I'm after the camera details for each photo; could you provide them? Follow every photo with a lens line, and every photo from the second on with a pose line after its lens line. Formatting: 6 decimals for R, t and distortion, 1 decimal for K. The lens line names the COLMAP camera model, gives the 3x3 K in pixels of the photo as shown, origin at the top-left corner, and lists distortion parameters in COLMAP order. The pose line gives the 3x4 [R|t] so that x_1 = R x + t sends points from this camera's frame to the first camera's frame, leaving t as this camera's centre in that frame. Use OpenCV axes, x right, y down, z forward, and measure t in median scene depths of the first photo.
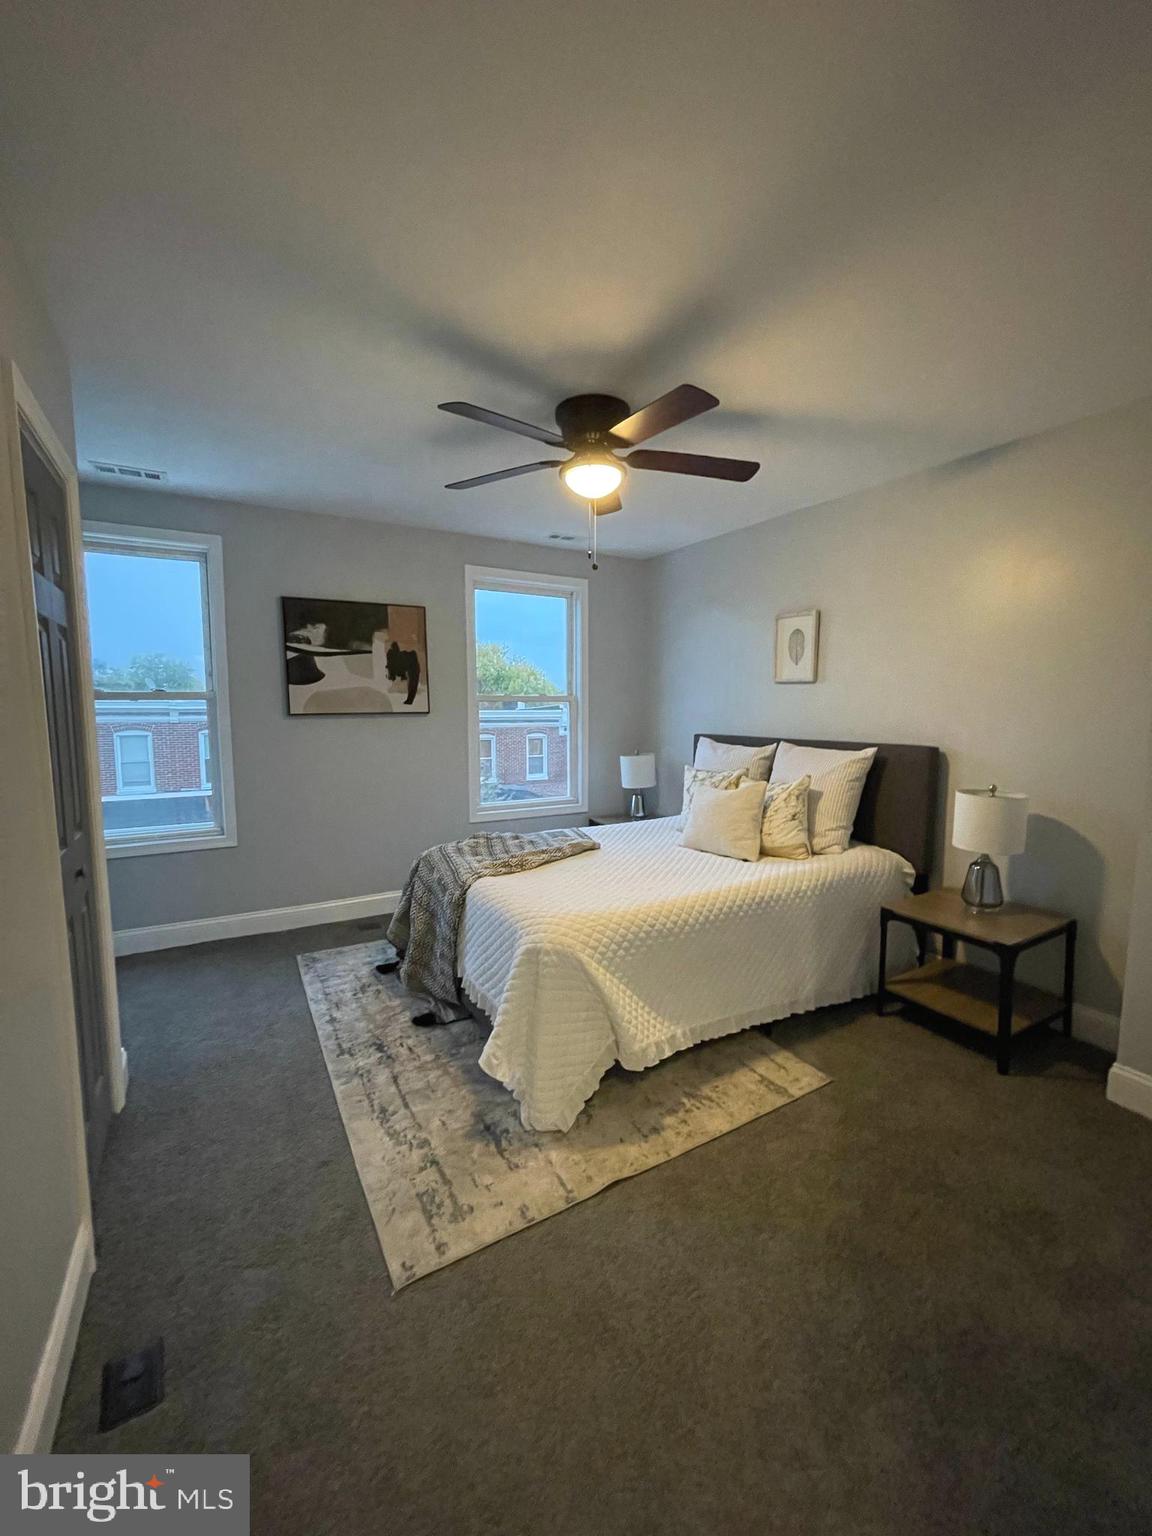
lens RADIAL K [[617.6, 0, 578.3], [0, 617.6, 764.8], [0, 0, 1]] dist [-0.006449, 0.002595]
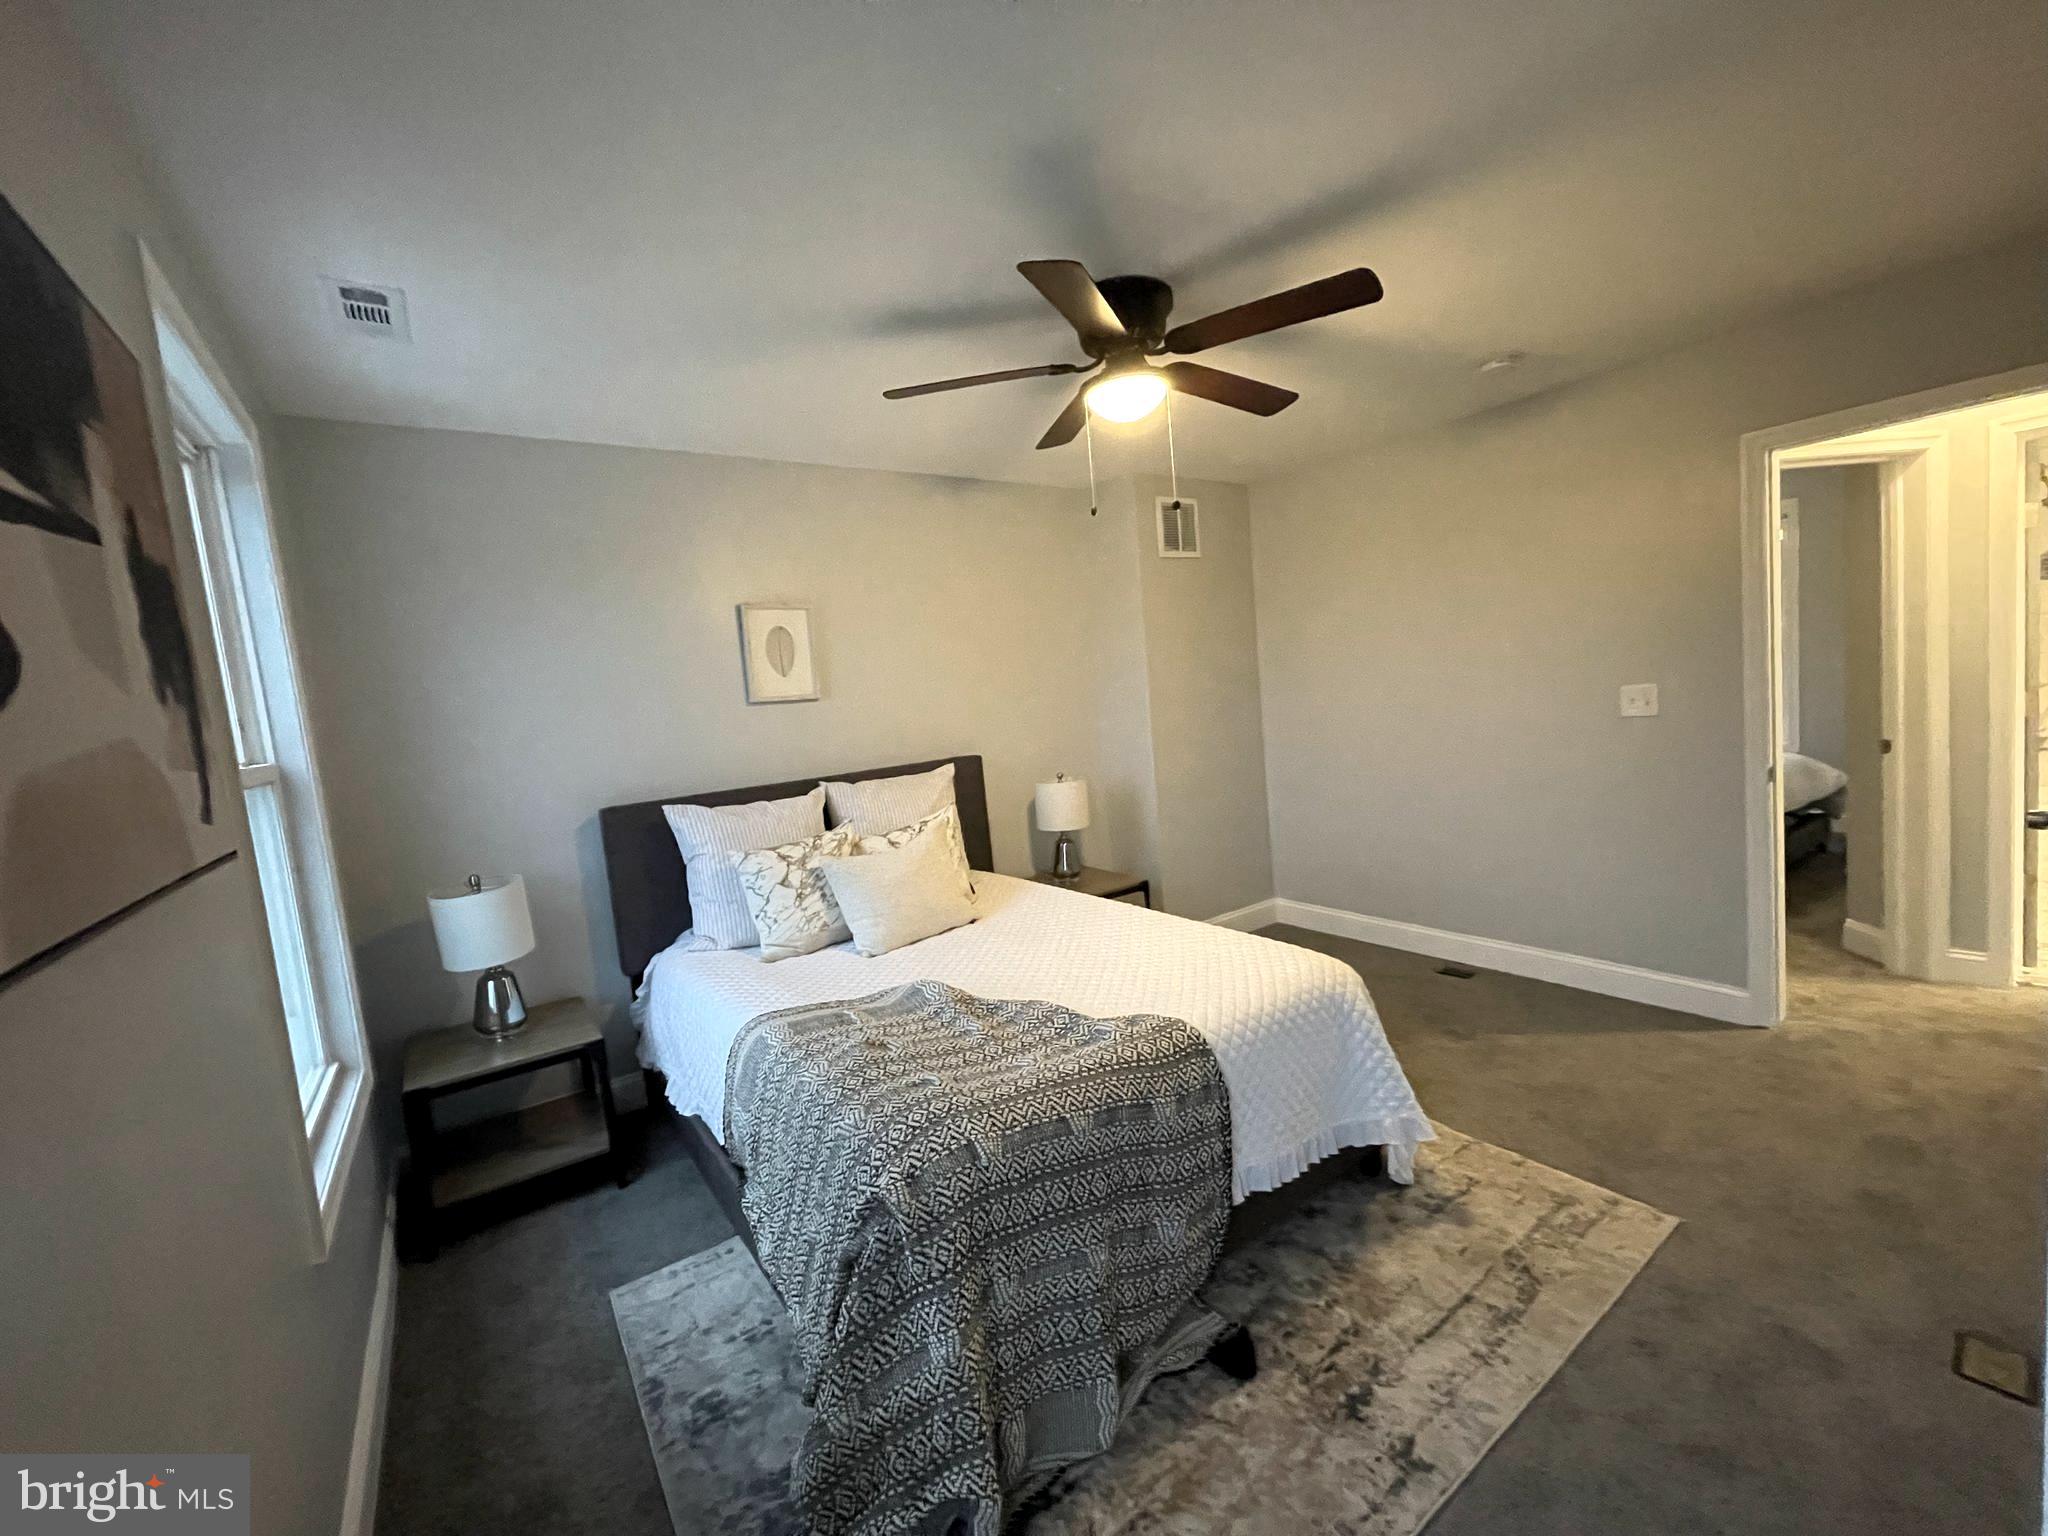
lens RADIAL K [[823.5, 0, 1016.6], [0, 823.5, 765.2], [0, 0, 1]] dist [-0.006449, 0.002595]
pose [[-0.083011, -0.075745, 0.993666, -0.848660], [0.190550, 0.977503, 0.090432, -0.134514], [-0.978161, 0.196850, -0.066711, 1.132518]]
